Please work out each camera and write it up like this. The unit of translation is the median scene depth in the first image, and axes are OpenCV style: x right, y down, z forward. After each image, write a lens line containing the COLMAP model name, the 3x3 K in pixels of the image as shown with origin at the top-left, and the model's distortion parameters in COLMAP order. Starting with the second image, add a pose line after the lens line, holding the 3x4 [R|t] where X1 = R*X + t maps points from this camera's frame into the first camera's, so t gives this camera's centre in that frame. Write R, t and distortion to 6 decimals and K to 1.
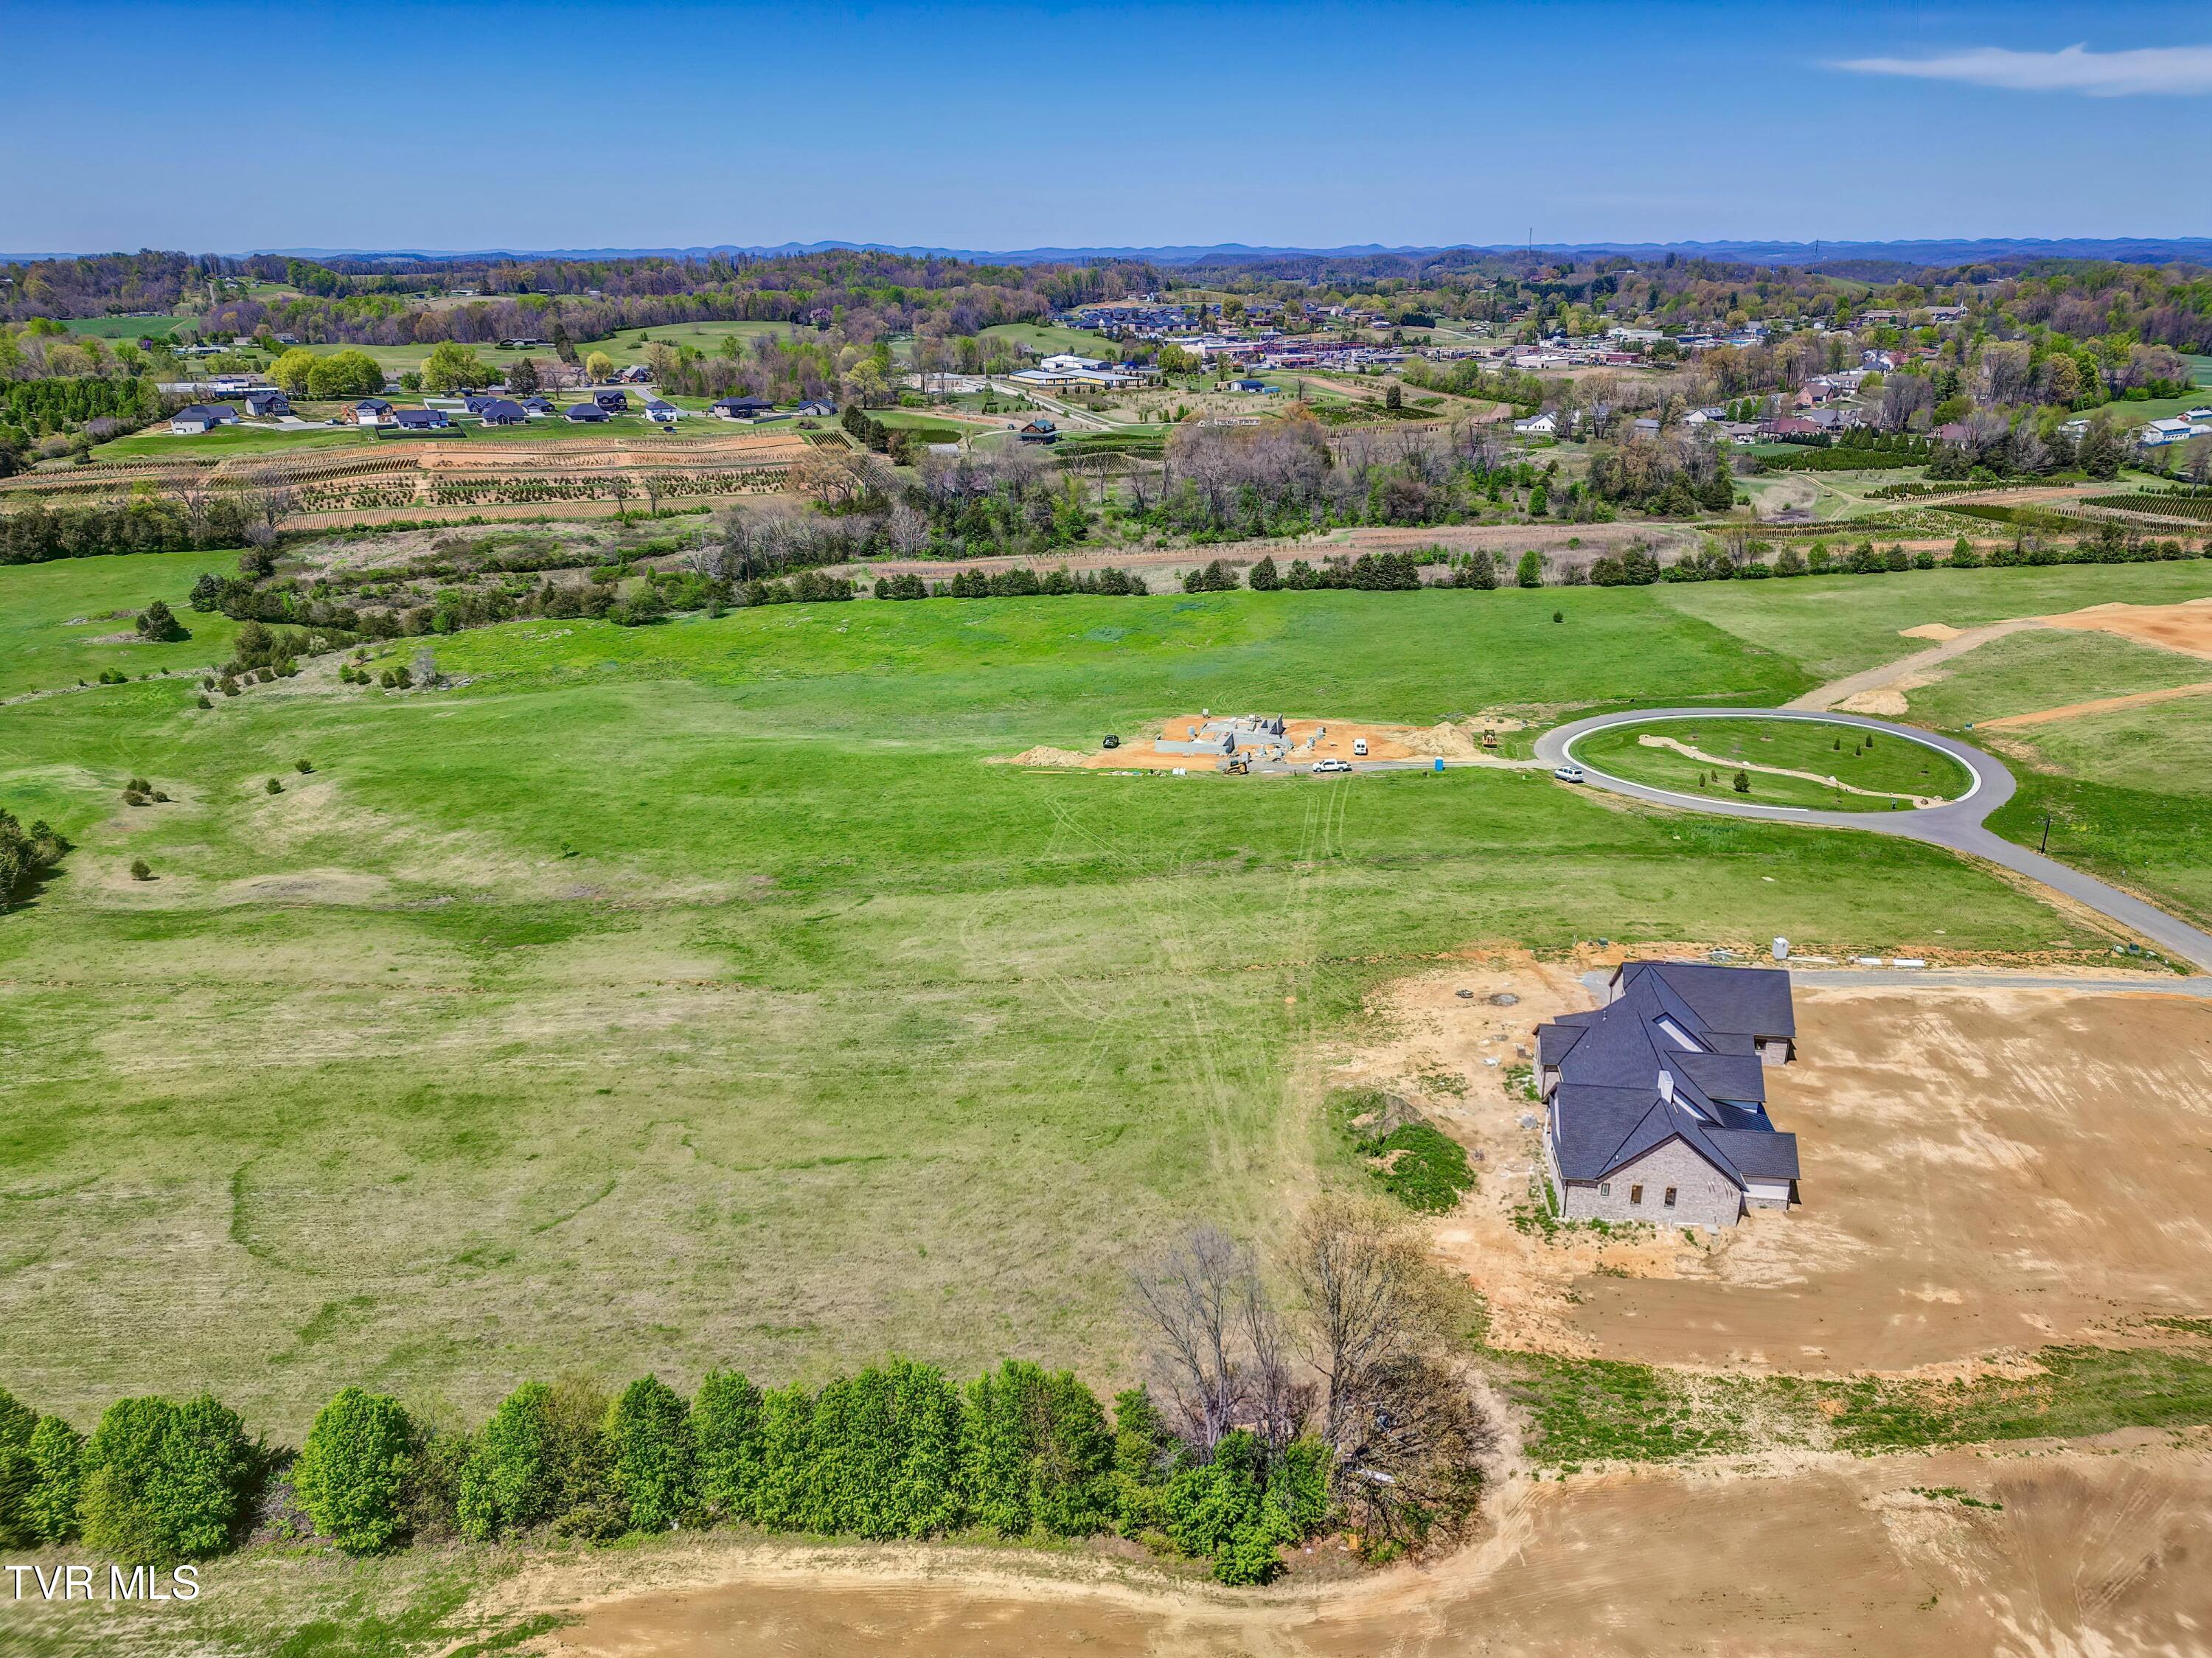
lens RADIAL K [[1480.6, 0, 1106.0], [0, 1480.6, 829.0], [0, 0, 1]] dist [0.058721, -0.055489]
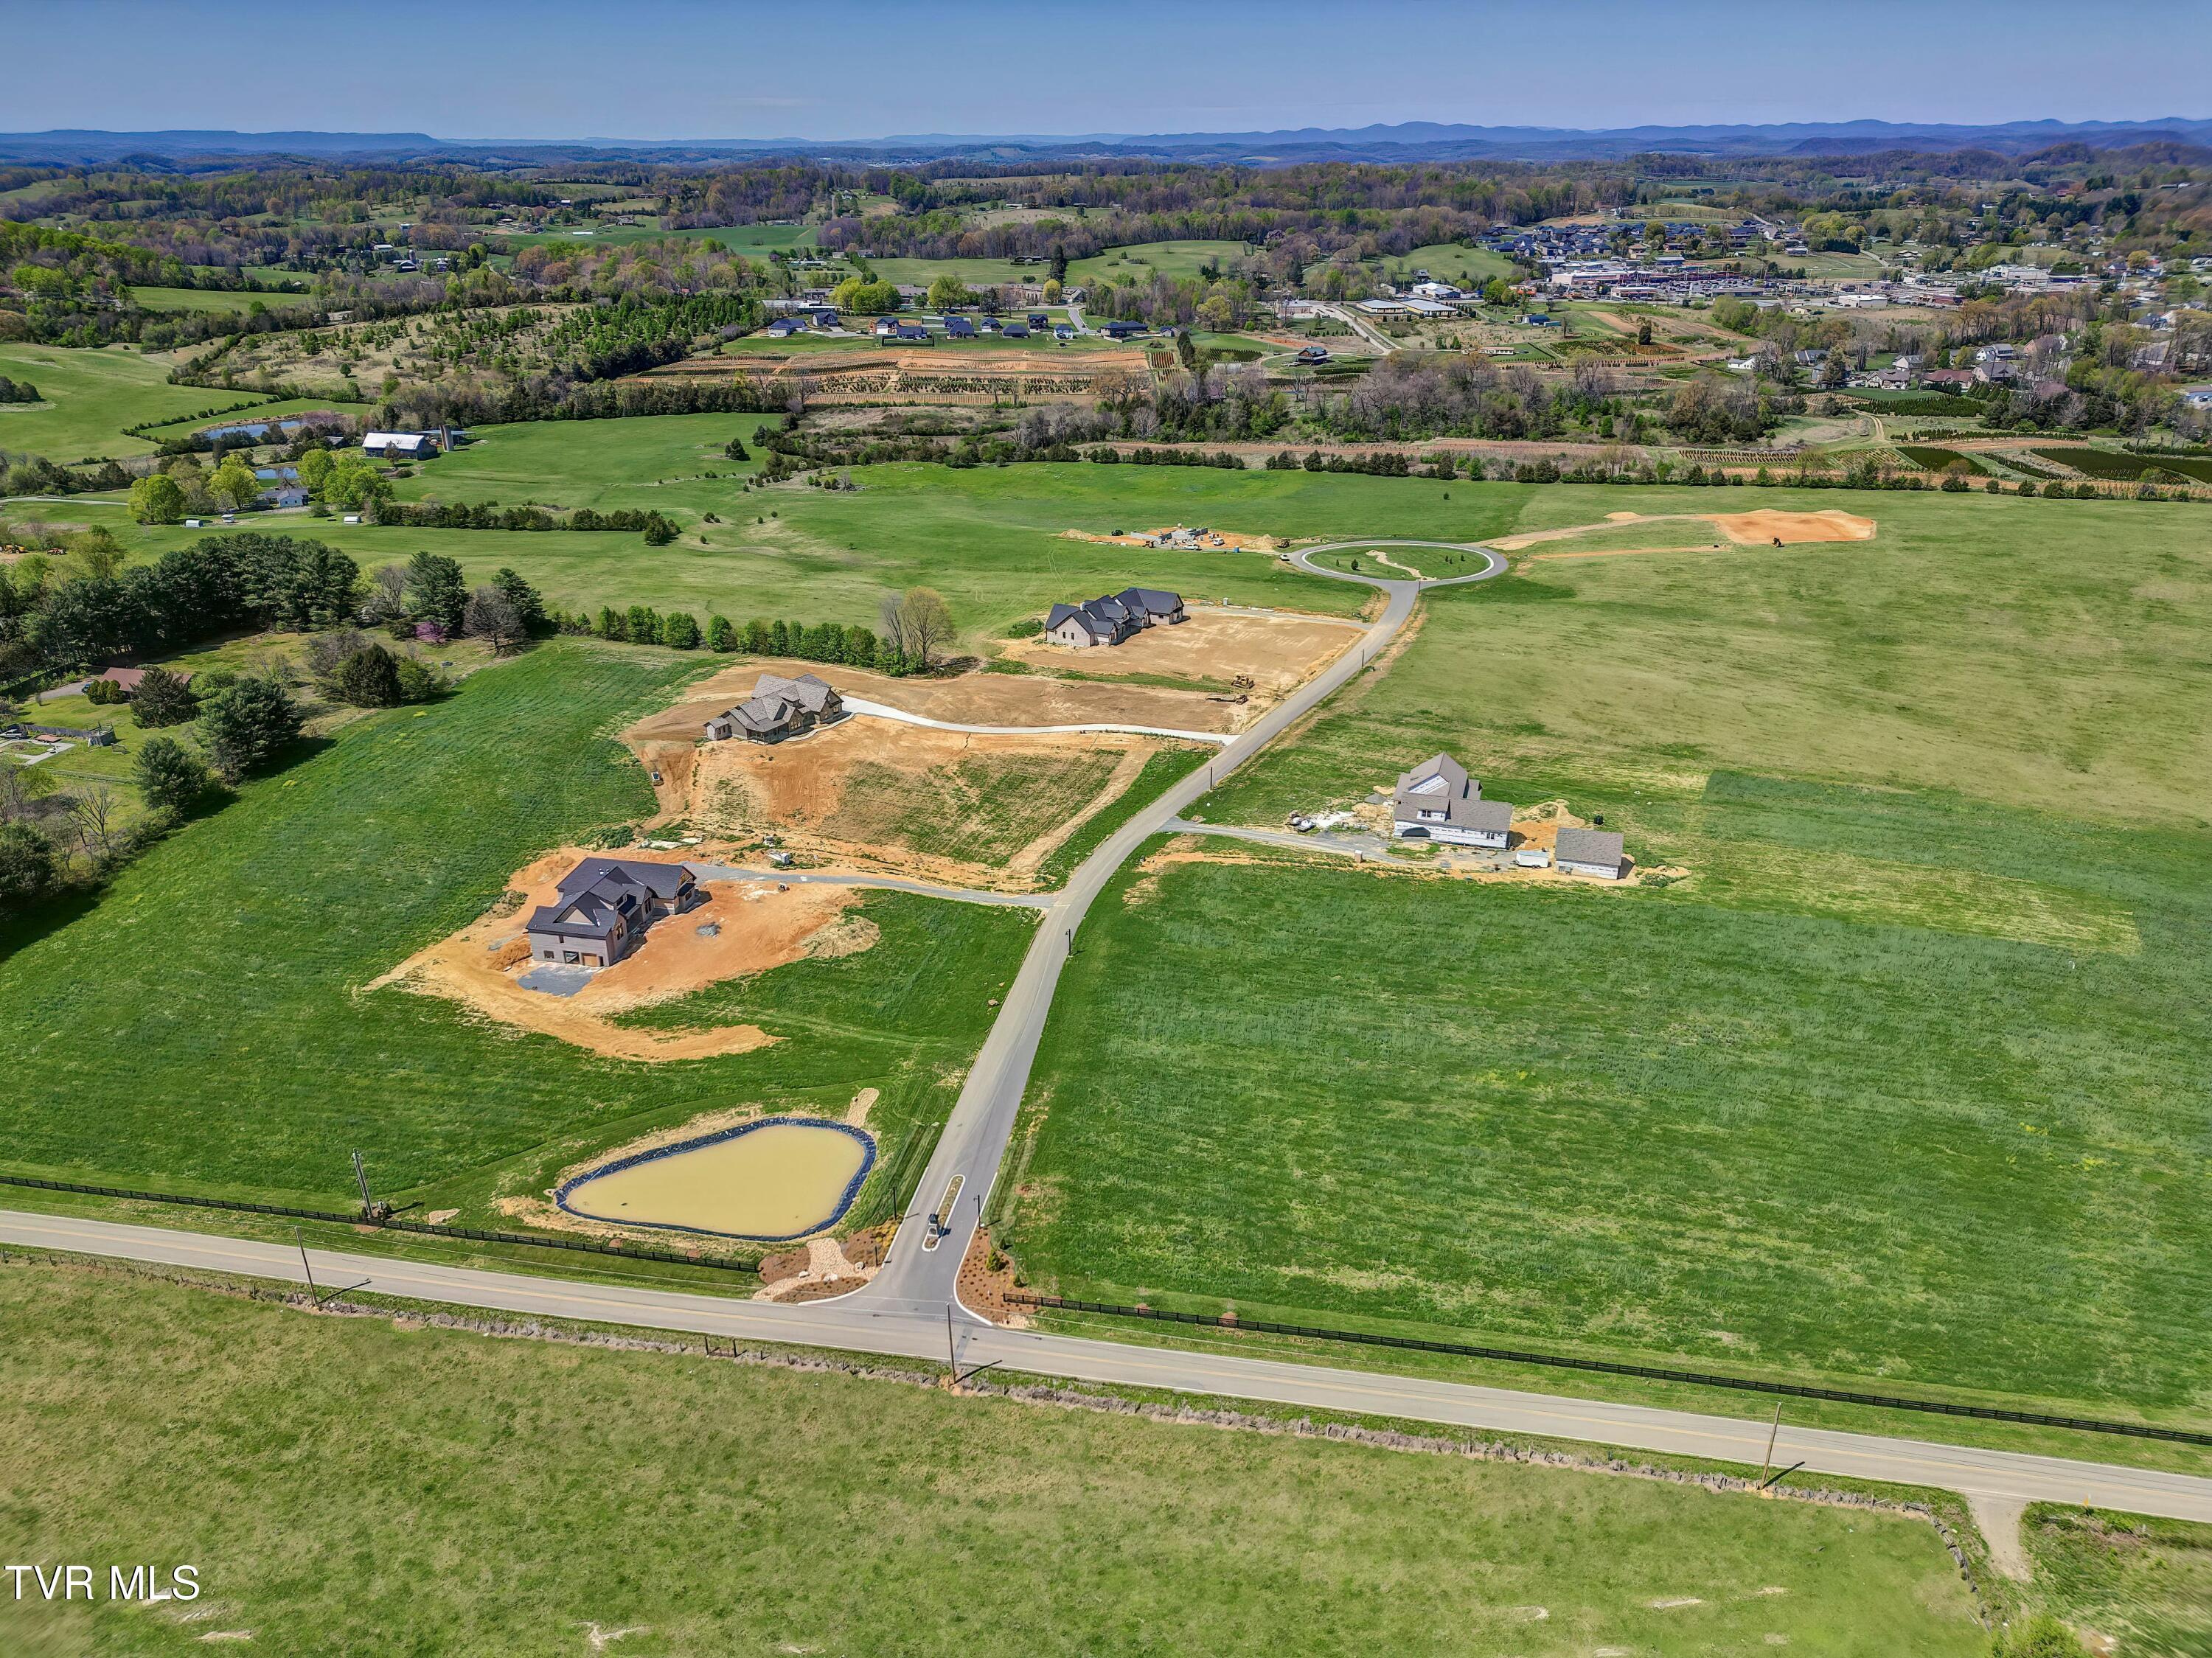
lens RADIAL K [[1480.6, 0, 1106.0], [0, 1480.6, 829.0], [0, 0, 1]] dist [0.058721, -0.055489]
pose [[0.936731, 0.143688, -0.319200, 0.407414], [-0.122020, 0.988709, 0.086986, 0.098224], [0.328095, -0.042534, 0.943687, -0.549825]]
